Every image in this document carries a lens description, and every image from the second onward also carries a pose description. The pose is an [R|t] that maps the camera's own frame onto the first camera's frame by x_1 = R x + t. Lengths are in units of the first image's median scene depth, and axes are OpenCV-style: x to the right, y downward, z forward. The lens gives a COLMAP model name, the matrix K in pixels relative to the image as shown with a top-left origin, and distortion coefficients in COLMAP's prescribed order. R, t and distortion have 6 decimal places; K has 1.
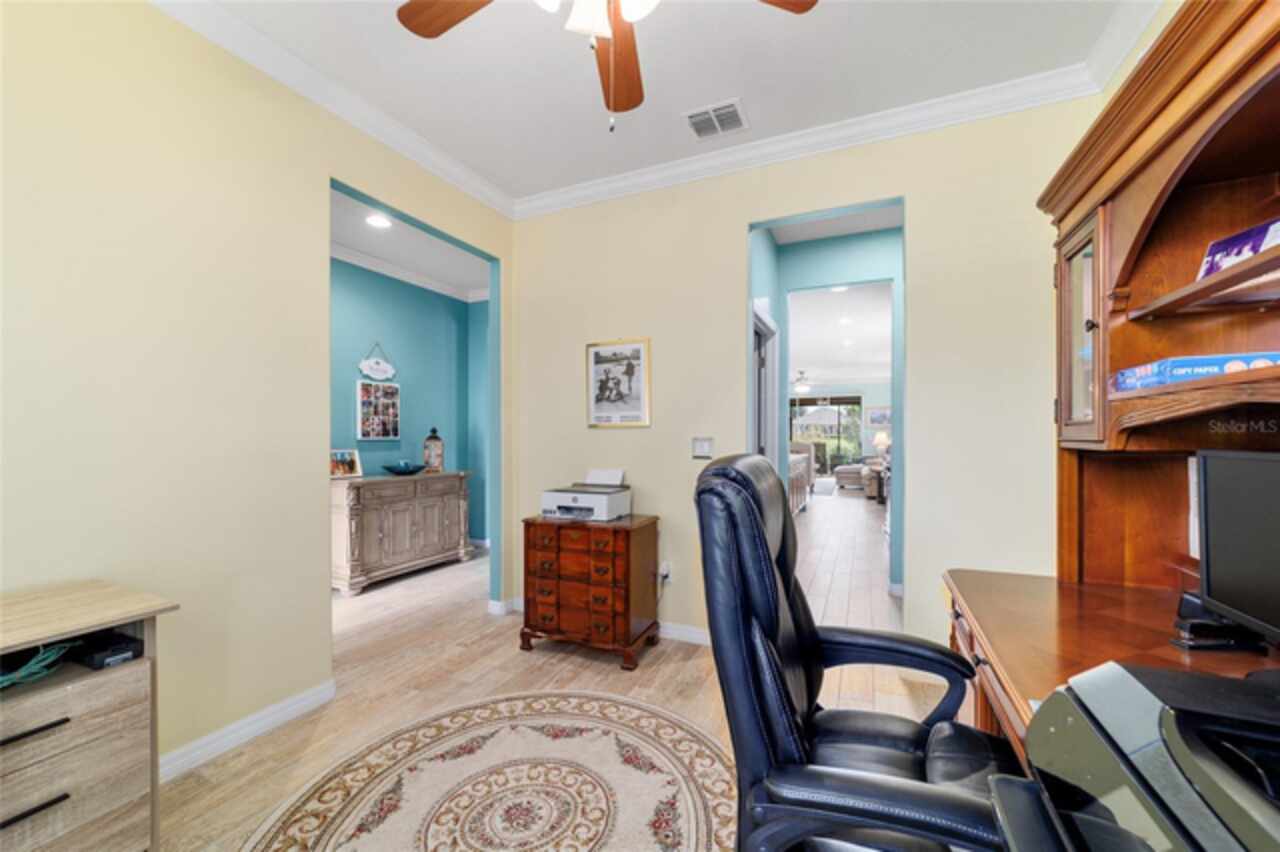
lens RADIAL K [[490.5, 0, 641.0], [0, 490.5, 430.8], [0, 0, 1]] dist [-0.000172, -0.000003]
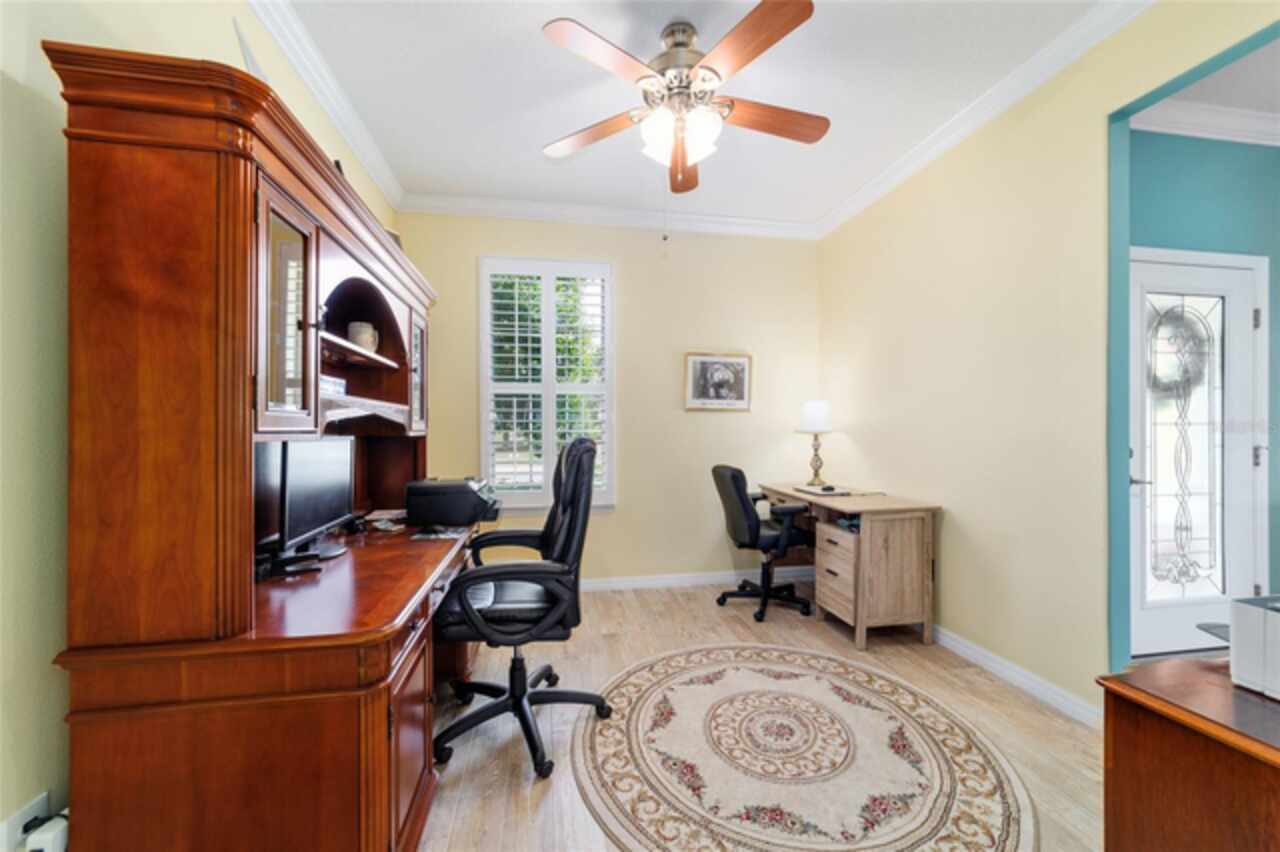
lens RADIAL K [[503.5, 0, 633.4], [0, 503.5, 423.4], [0, 0, 1]] dist [-0.001872, 0.000009]
pose [[-0.820966, -0.000368, -0.570978, 0.731150], [0.008078, 0.999892, -0.012259, 0.021596], [0.570921, -0.014677, -0.820874, 1.729006]]
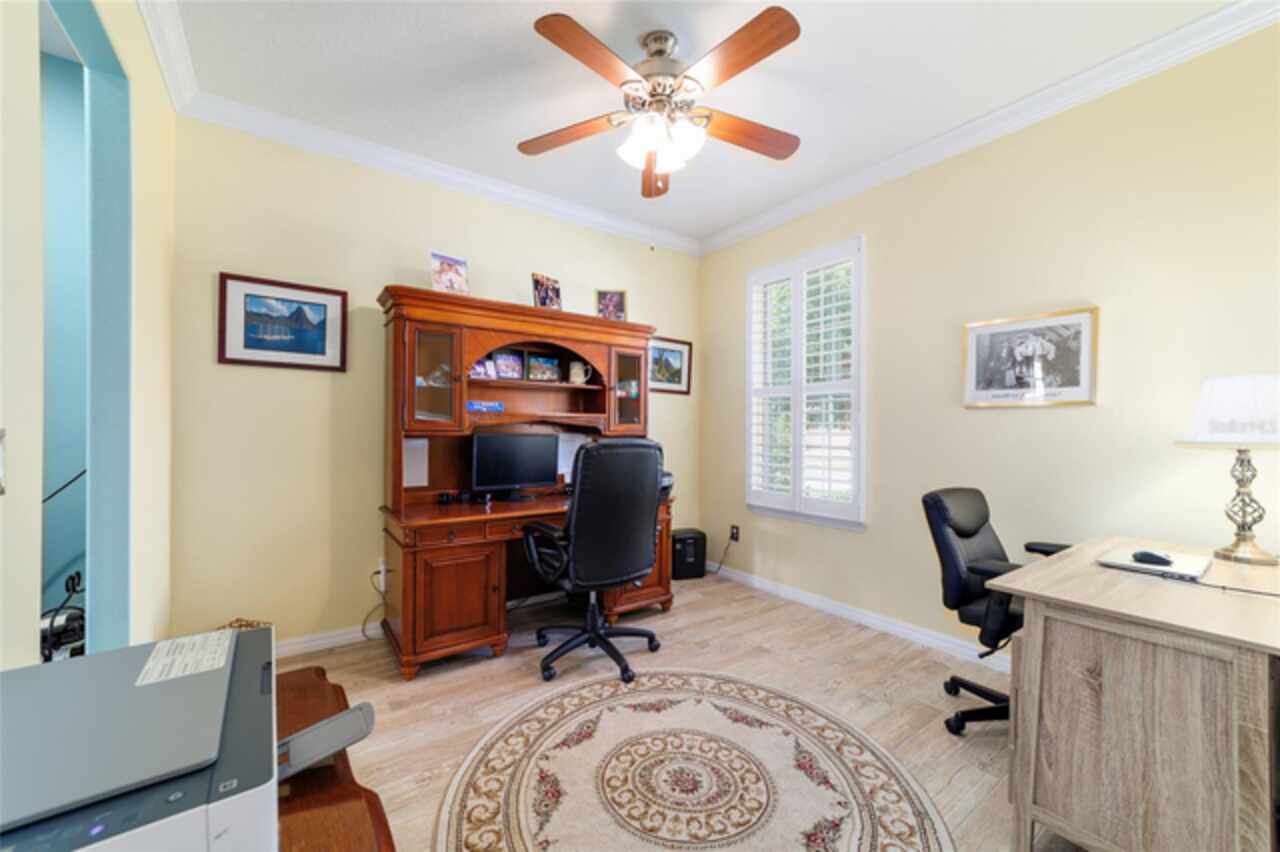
lens RADIAL K [[503.5, 0, 633.4], [0, 503.5, 423.4], [0, 0, 1]] dist [-0.001872, 0.000009]
pose [[-0.859171, 0.002783, 0.511682, -0.671642], [-0.005134, 0.999888, -0.014059, 0.016254], [-0.511664, -0.014706, -0.859060, 1.891098]]
